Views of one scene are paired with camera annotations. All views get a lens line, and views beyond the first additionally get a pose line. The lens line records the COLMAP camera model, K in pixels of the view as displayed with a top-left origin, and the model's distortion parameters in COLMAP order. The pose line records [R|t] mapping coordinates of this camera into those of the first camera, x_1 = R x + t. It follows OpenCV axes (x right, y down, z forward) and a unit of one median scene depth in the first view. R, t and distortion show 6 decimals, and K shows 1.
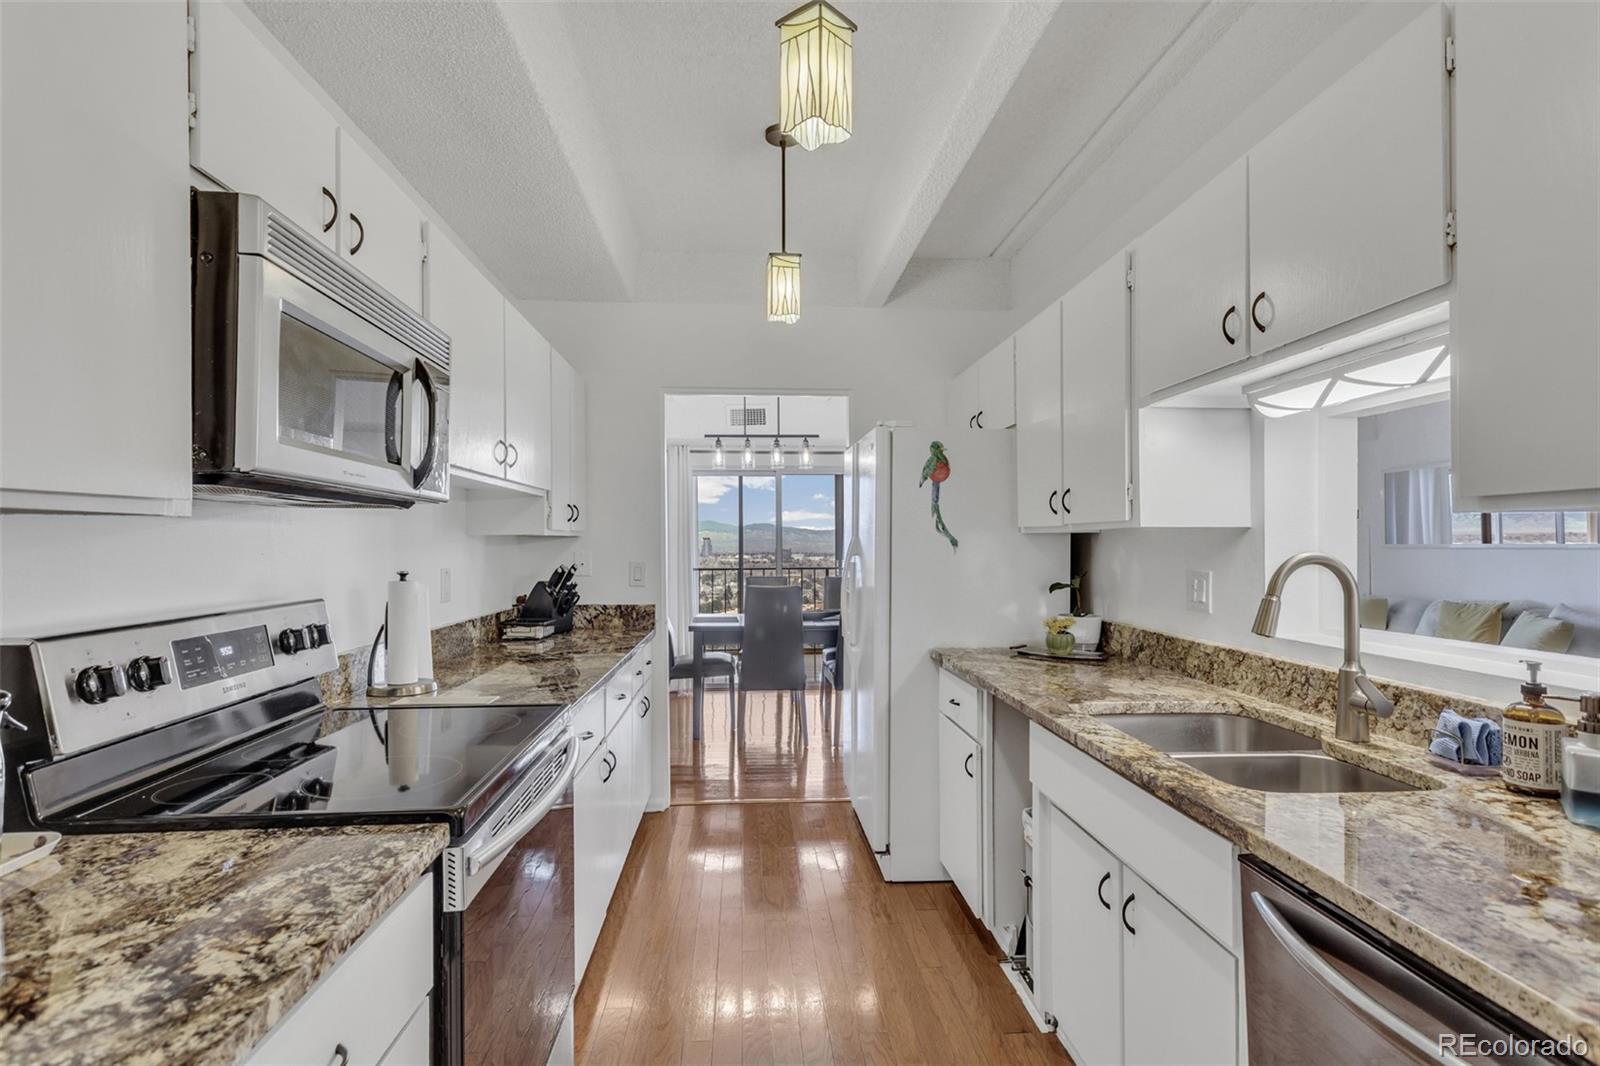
lens RADIAL K [[790.0, 0, 802.9], [0, 790.0, 543.9], [0, 0, 1]] dist [0.001294, 0.000652]
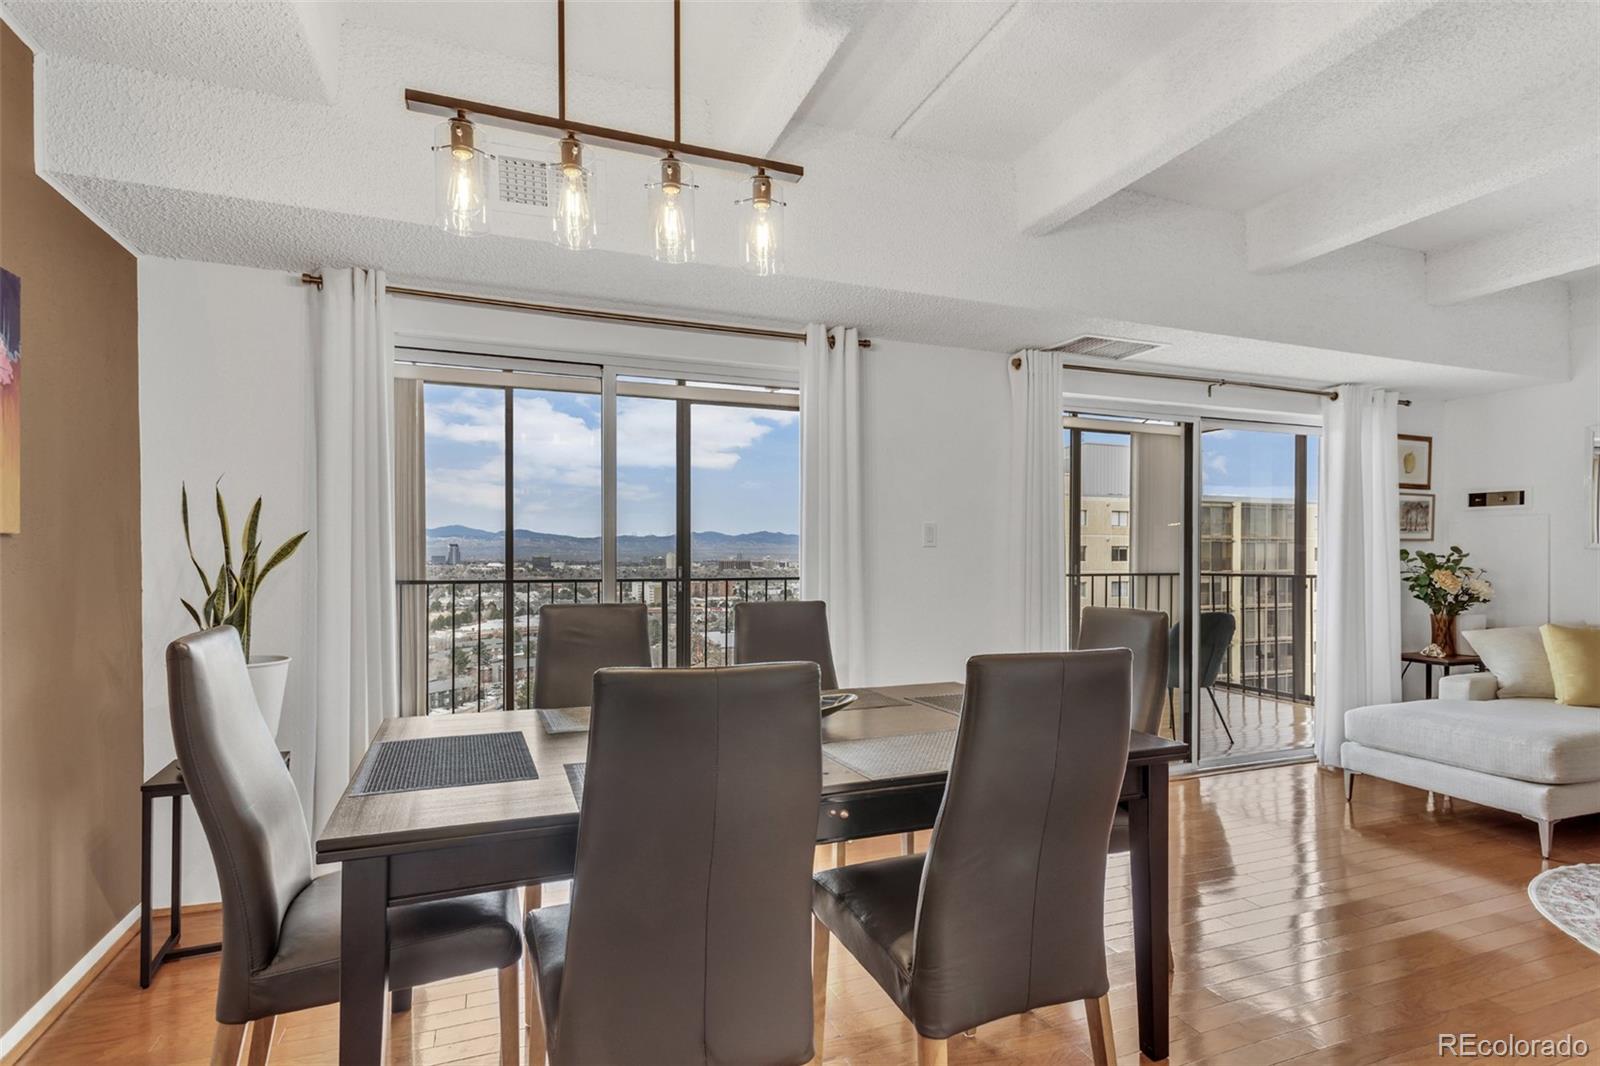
lens RADIAL K [[777.7, 0, 799.7], [0, 777.7, 562.4], [0, 0, 1]] dist [0.003693, 0.000419]
pose [[0.956733, 0.013199, 0.290667, -0.069918], [-0.016342, 0.999831, 0.008390, 0.018343], [-0.290507, -0.012777, 0.956788, 0.695845]]
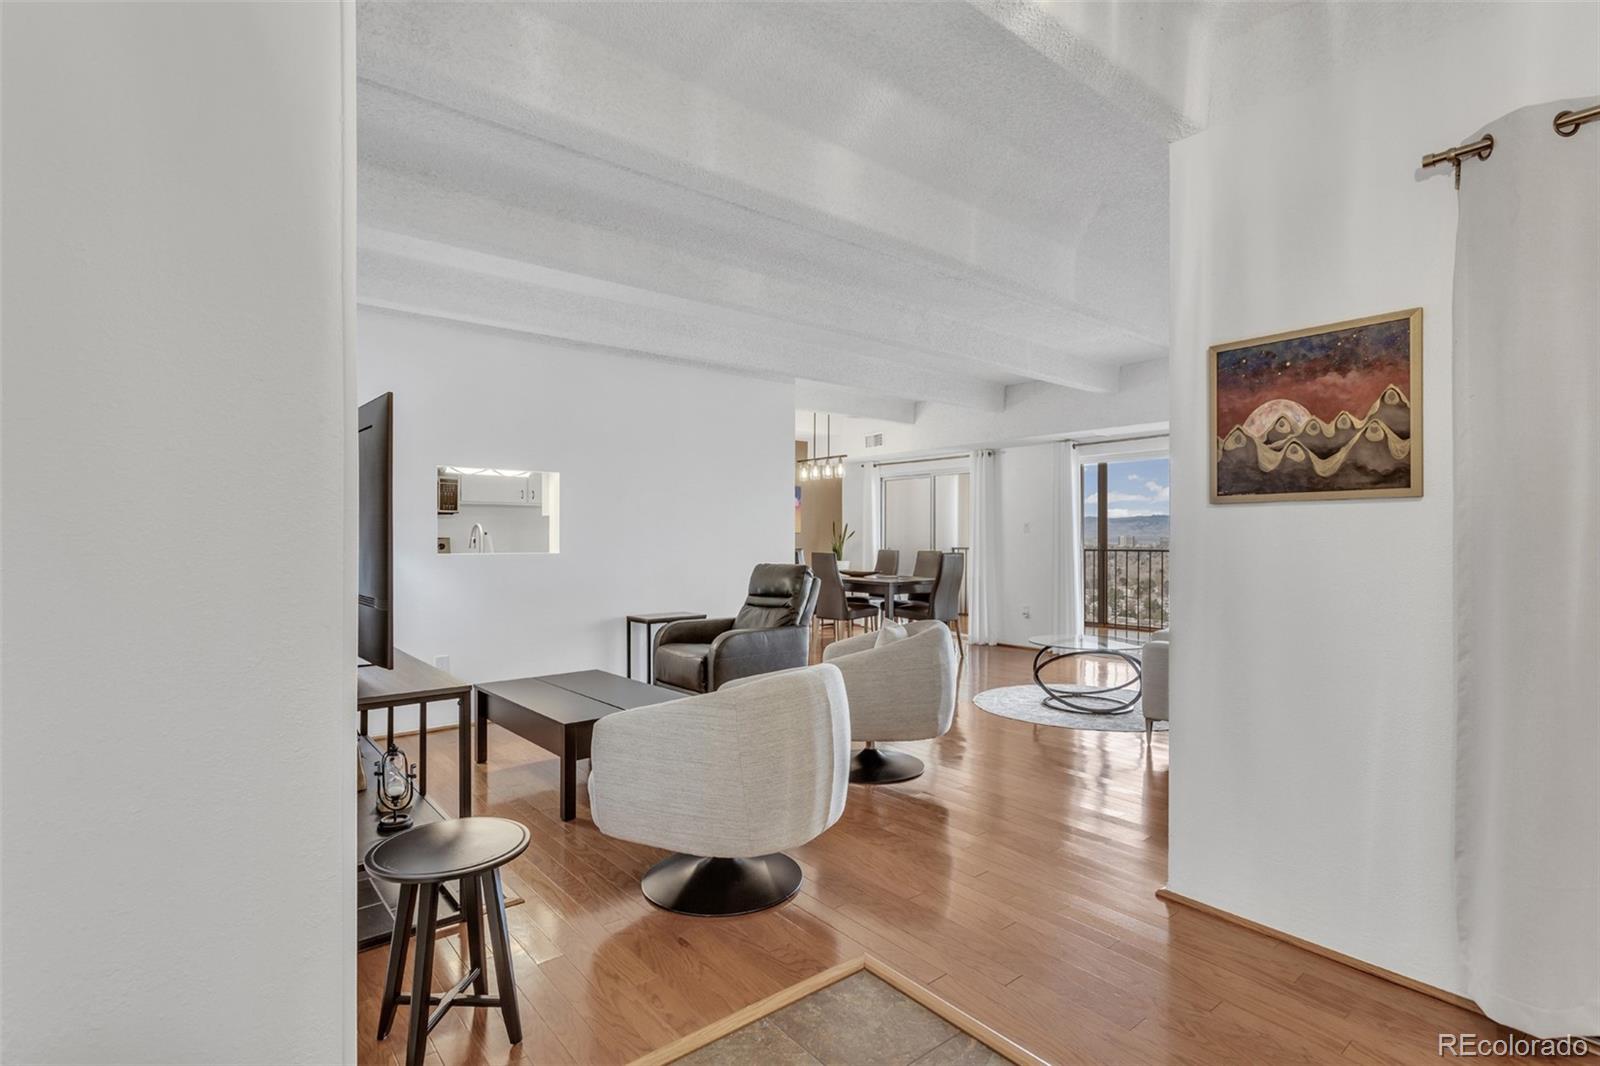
lens RADIAL K [[790.0, 0, 802.9], [0, 790.0, 543.9], [0, 0, 1]] dist [0.001294, 0.000652]
pose [[0.585206, 0.018312, -0.810678, 1.214302], [-0.006456, 0.999819, 0.017924, 0.008128], [0.810859, -0.005255, 0.585218, 0.034306]]
